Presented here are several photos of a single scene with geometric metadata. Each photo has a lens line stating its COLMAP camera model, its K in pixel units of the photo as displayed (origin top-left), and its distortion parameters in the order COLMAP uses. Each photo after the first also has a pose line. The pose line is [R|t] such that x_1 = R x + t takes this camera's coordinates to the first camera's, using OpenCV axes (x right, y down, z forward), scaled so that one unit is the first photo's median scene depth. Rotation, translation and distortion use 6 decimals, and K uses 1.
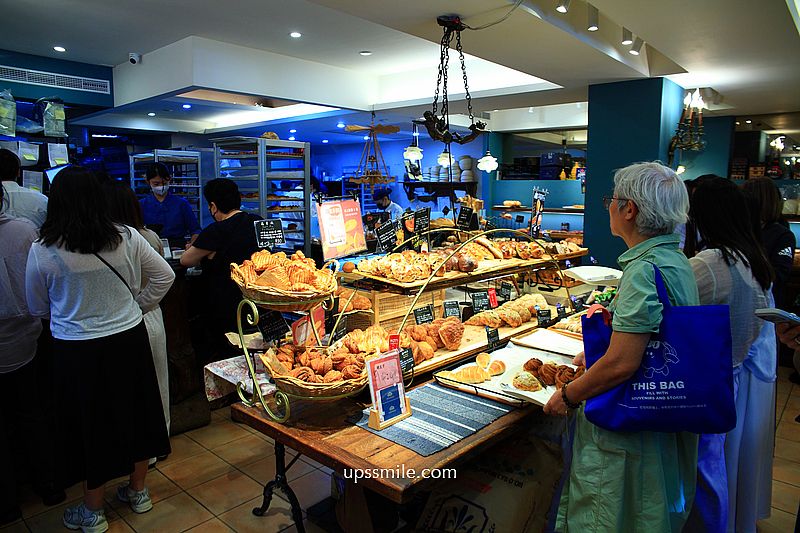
lens RADIAL K [[541.4, 0, 400.0], [0, 541.4, 266.5], [0, 0, 1]] dist [-0.127087, 0.097931]
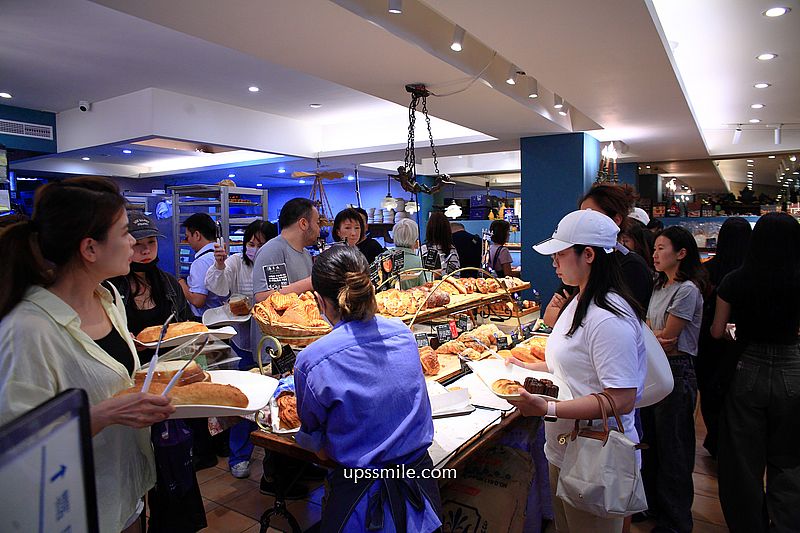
lens RADIAL K [[544.4, 0, 400.0], [0, 544.4, 266.5], [0, 0, 1]] dist [-0.137296, 0.118183]
pose [[0.987785, -0.024982, 0.153804, -0.116742], [0.036043, 0.996927, -0.069557, 0.003194], [-0.151594, 0.074251, 0.985650, -0.107729]]
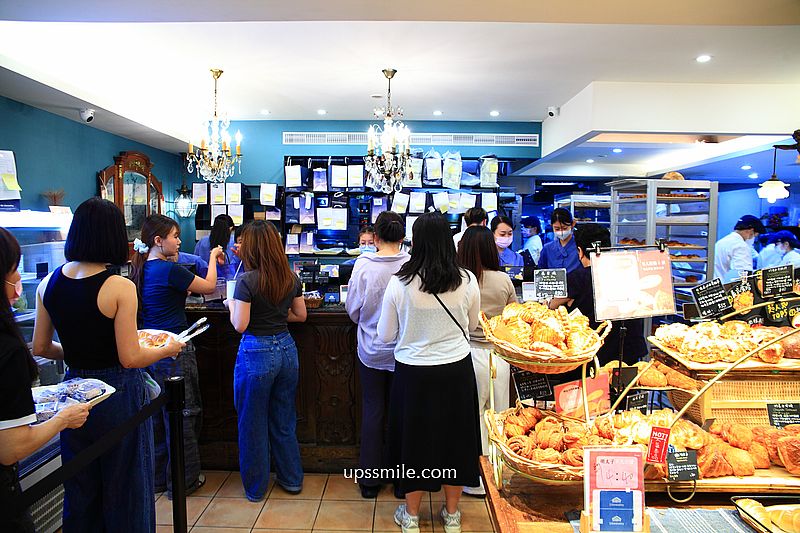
lens RADIAL K [[541.4, 0, 400.0], [0, 541.4, 266.5], [0, 0, 1]] dist [-0.127087, 0.097931]
pose [[0.650633, 0.046488, -0.757968, 0.208543], [-0.107813, 0.993669, -0.031602, -0.025447], [0.751700, 0.102280, 0.651525, 0.146646]]
